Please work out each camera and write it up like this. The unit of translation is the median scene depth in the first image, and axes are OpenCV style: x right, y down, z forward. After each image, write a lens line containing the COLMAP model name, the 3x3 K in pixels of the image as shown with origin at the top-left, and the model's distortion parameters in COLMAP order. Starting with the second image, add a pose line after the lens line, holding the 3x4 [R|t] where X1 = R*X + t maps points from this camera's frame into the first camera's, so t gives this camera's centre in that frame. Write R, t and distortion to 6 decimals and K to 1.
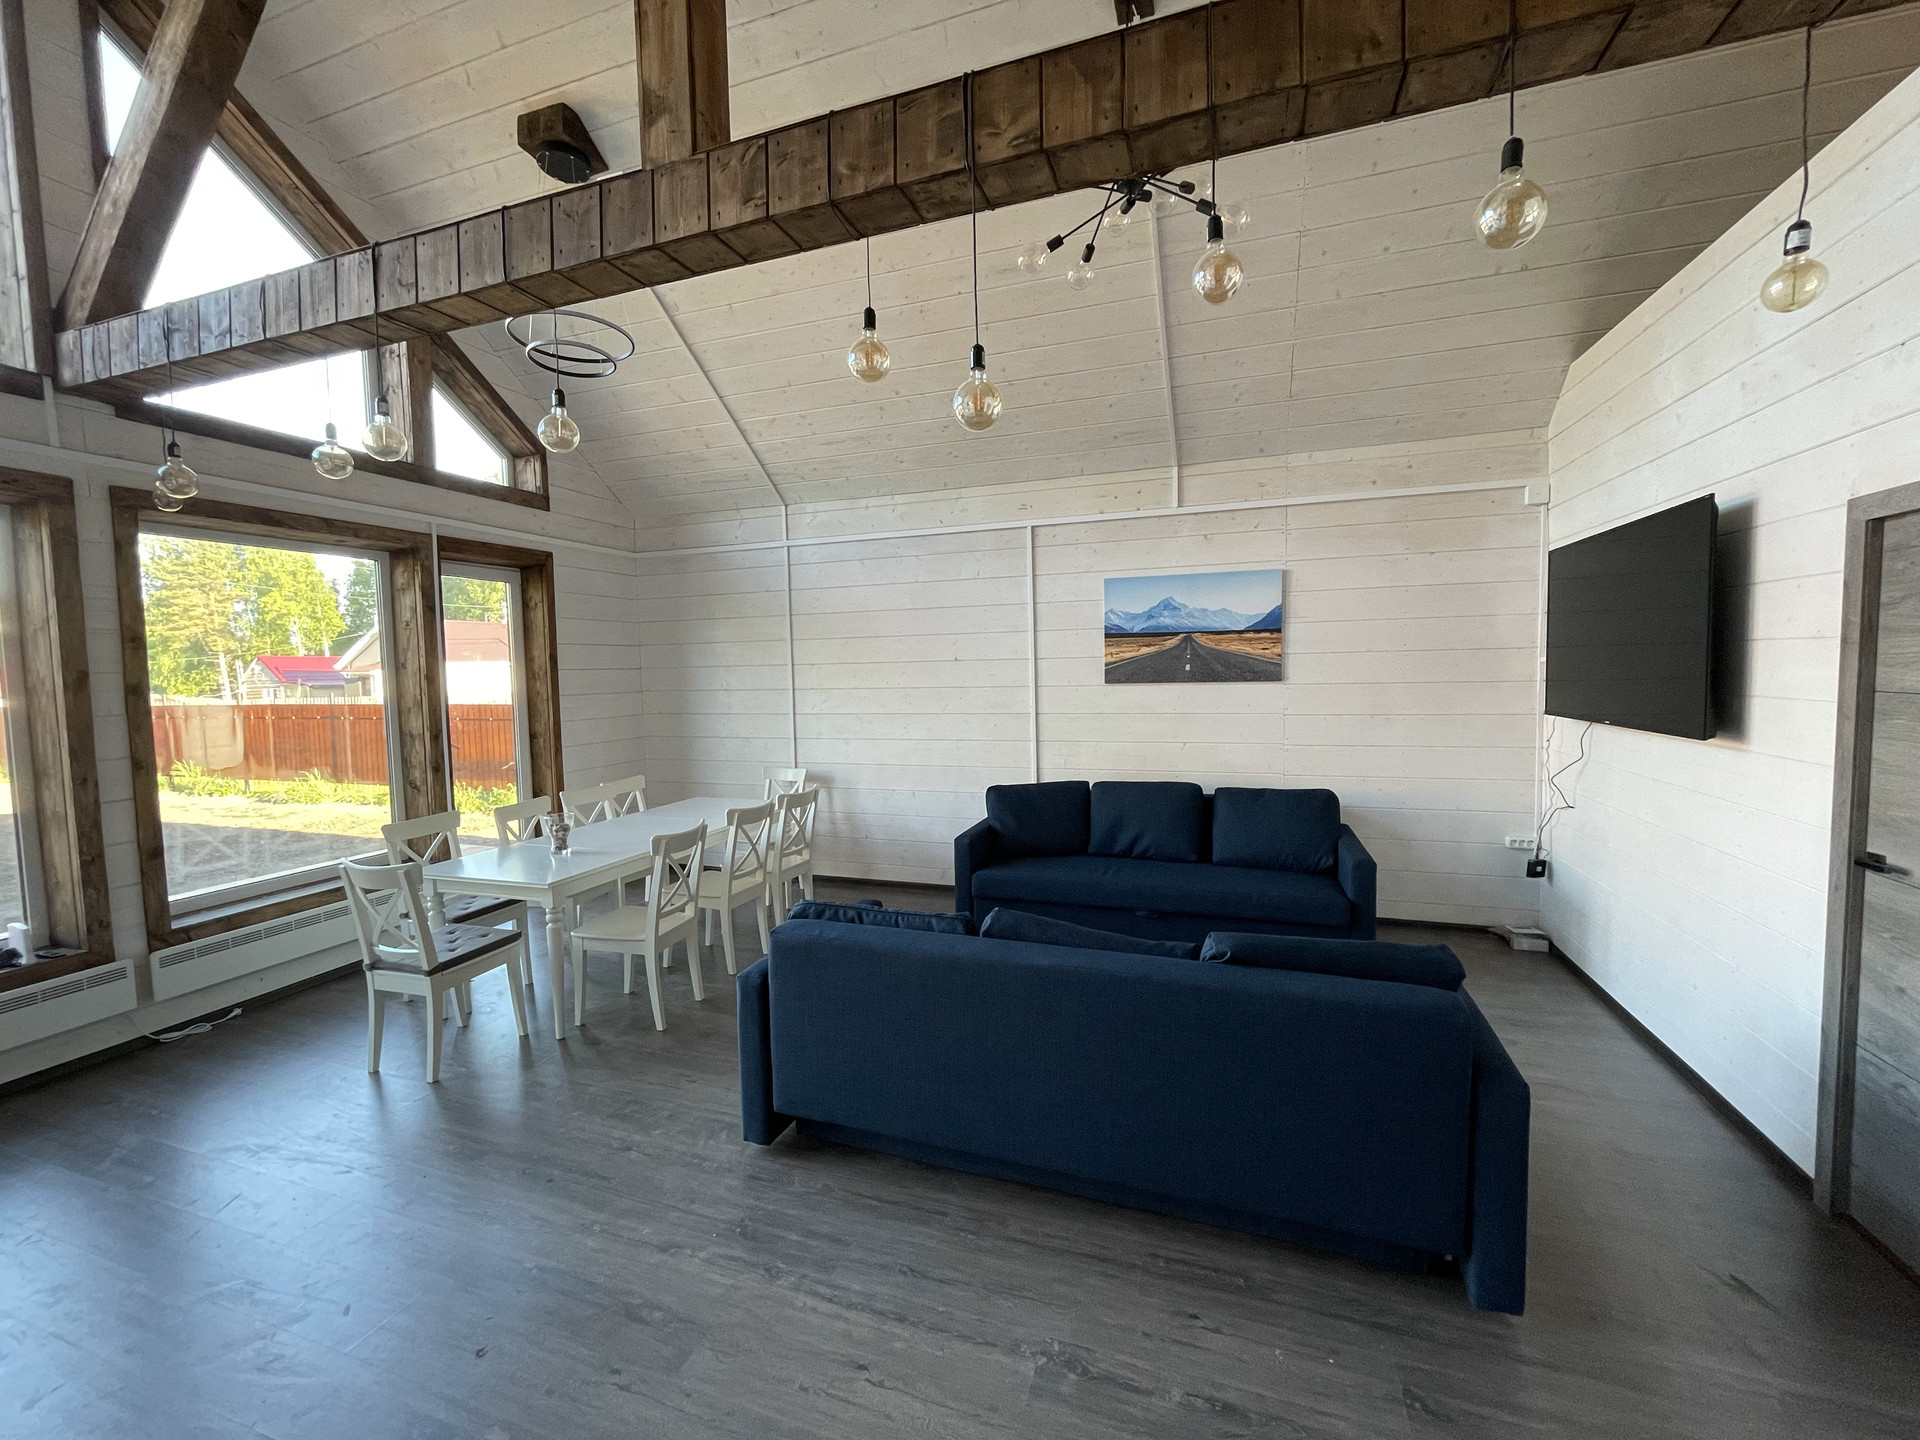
lens RADIAL K [[778.2, 0, 960.0], [0, 778.2, 720.0], [0, 0, 1]] dist [-0.000041, -0.000080]
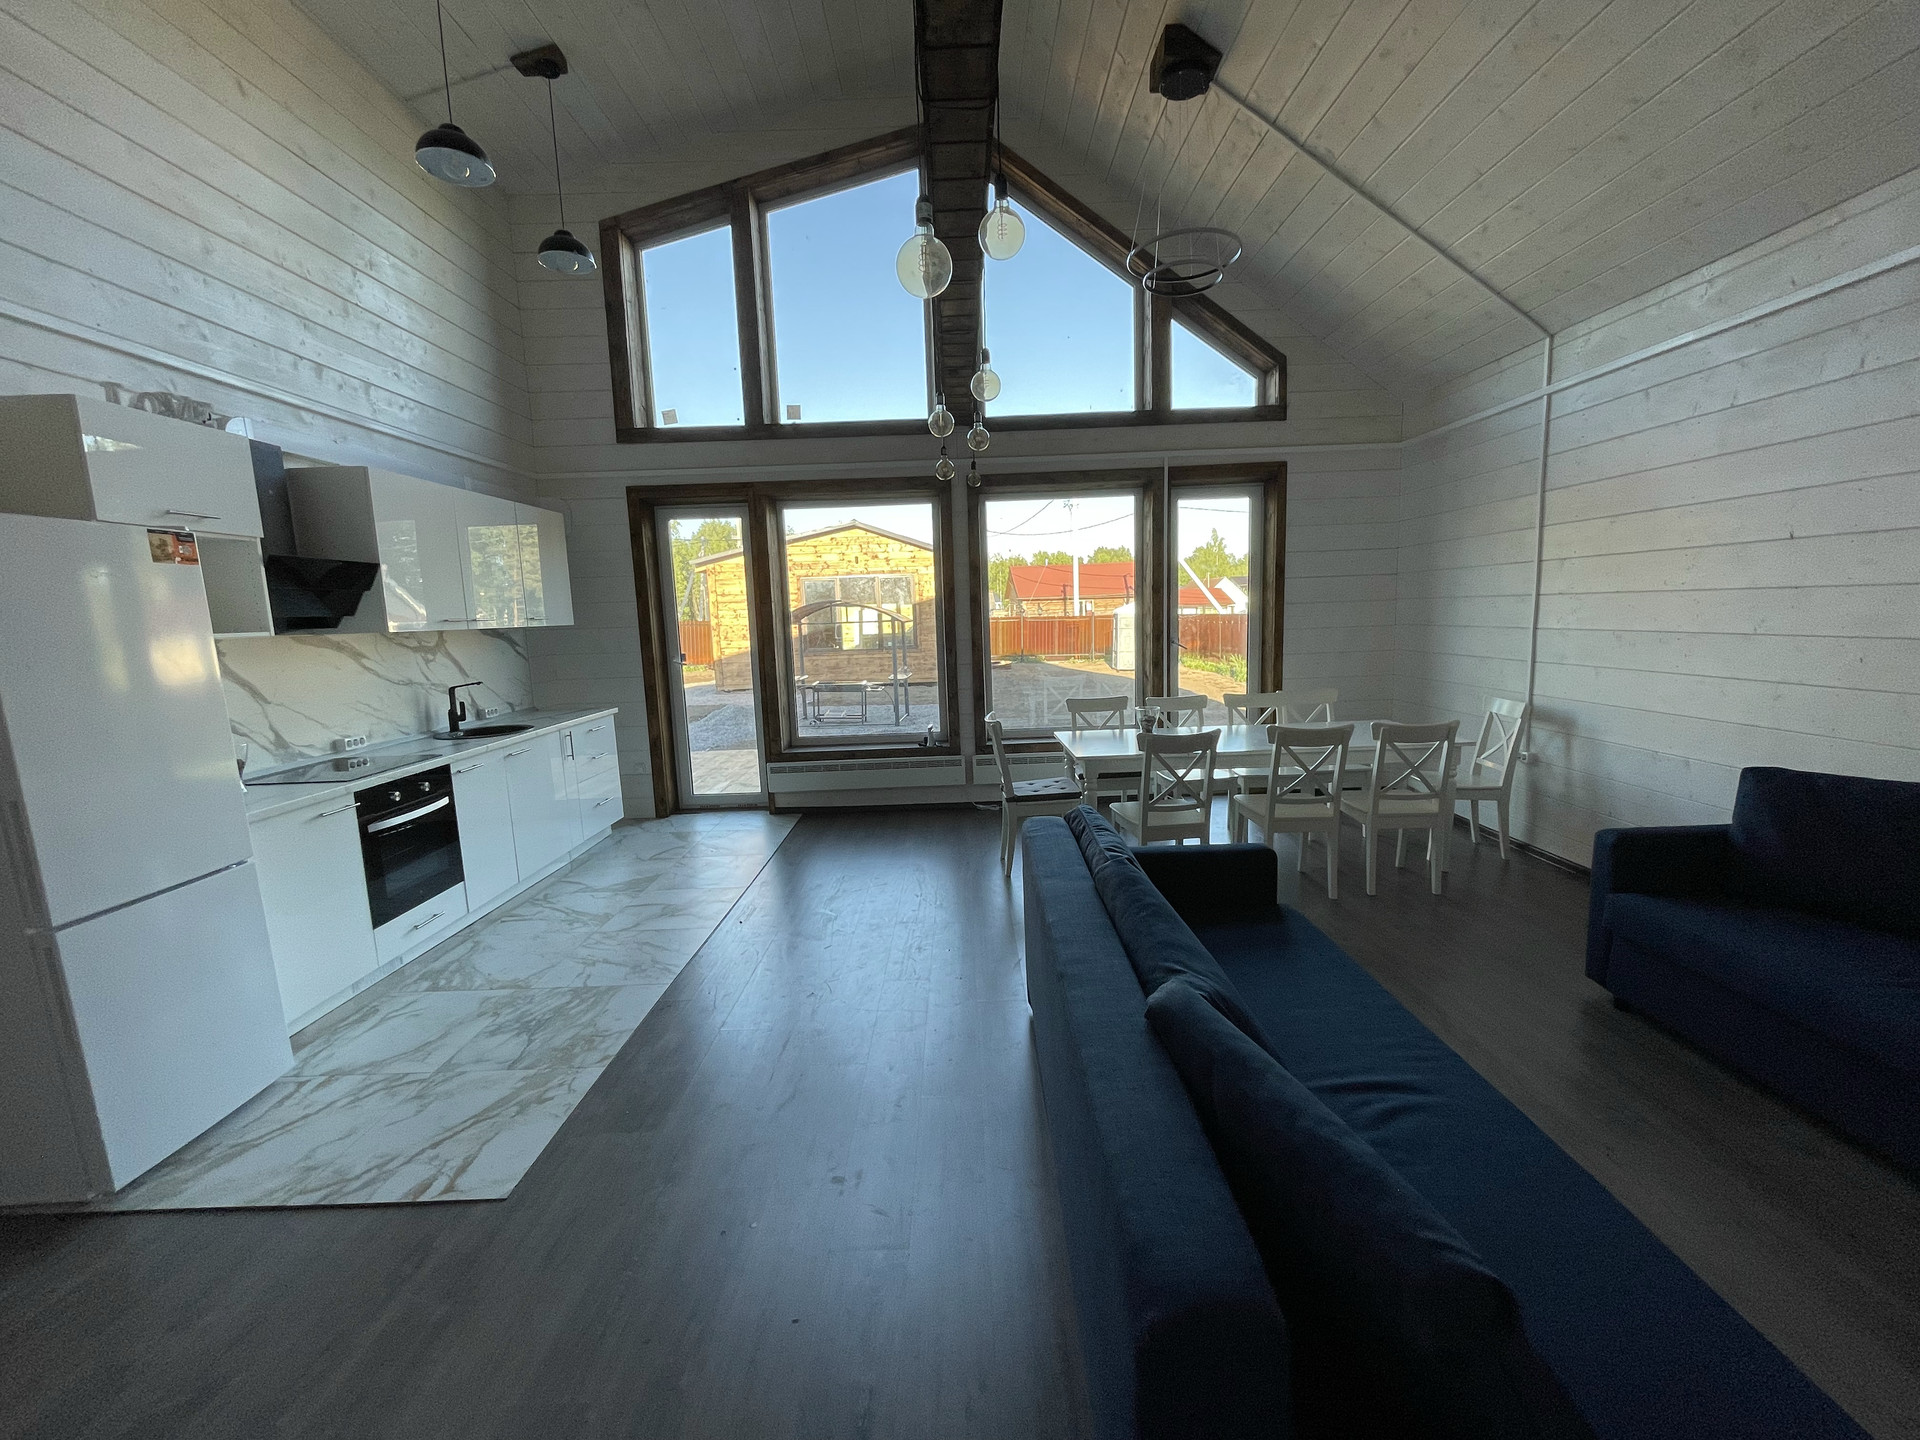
lens RADIAL K [[778.2, 0, 960.0], [0, 778.2, 720.0], [0, 0, 1]] dist [-0.000041, -0.000080]
pose [[0.331488, 0.138406, -0.933252, 0.333838], [-0.033970, 0.990290, 0.134799, -0.003125], [0.942848, -0.012982, 0.332971, 0.255767]]
